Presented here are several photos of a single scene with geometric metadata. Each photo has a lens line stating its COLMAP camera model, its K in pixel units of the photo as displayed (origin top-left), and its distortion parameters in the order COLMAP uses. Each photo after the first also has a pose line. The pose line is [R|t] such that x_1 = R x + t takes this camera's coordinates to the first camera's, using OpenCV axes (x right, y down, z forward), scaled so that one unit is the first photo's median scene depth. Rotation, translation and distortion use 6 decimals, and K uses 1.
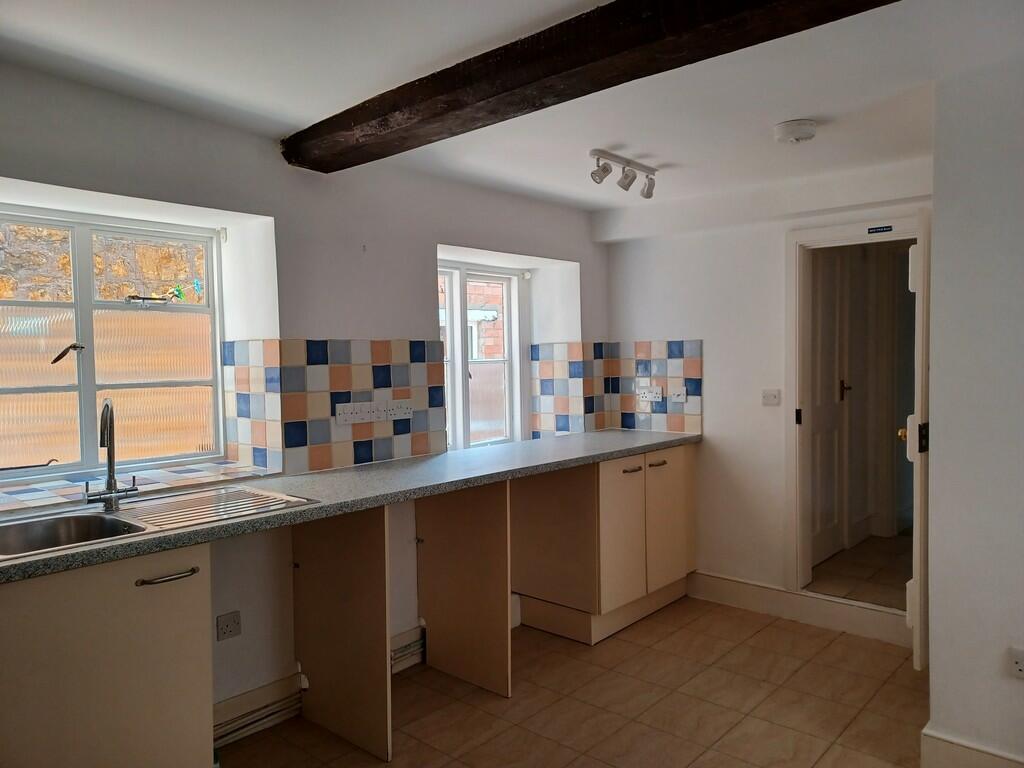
lens RADIAL K [[741.4, 0, 509.2], [0, 741.4, 382.3], [0, 0, 1]] dist [0.048529, -0.025894]
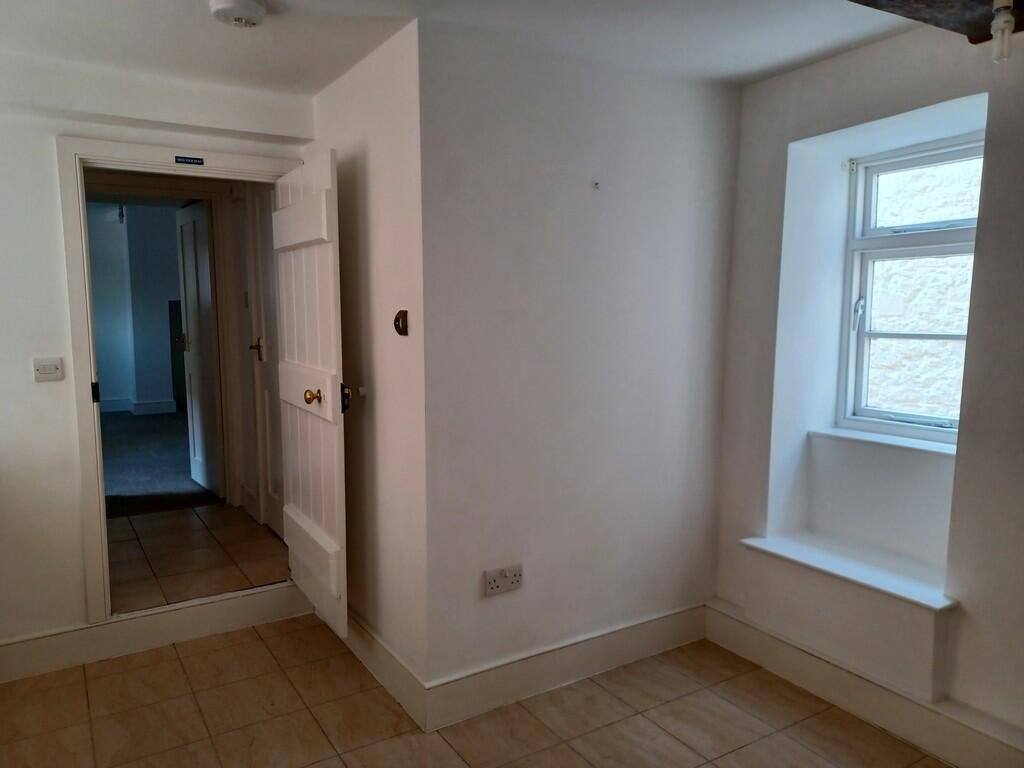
lens RADIAL K [[738.2, 0, 510.4], [0, 738.2, 382.0], [0, 0, 1]] dist [0.079160, -0.075966]
pose [[0.285555, -0.084908, 0.954594, -0.342964], [0.035407, 0.996322, 0.078028, -0.013386], [-0.957708, 0.011518, 0.287511, 0.627497]]
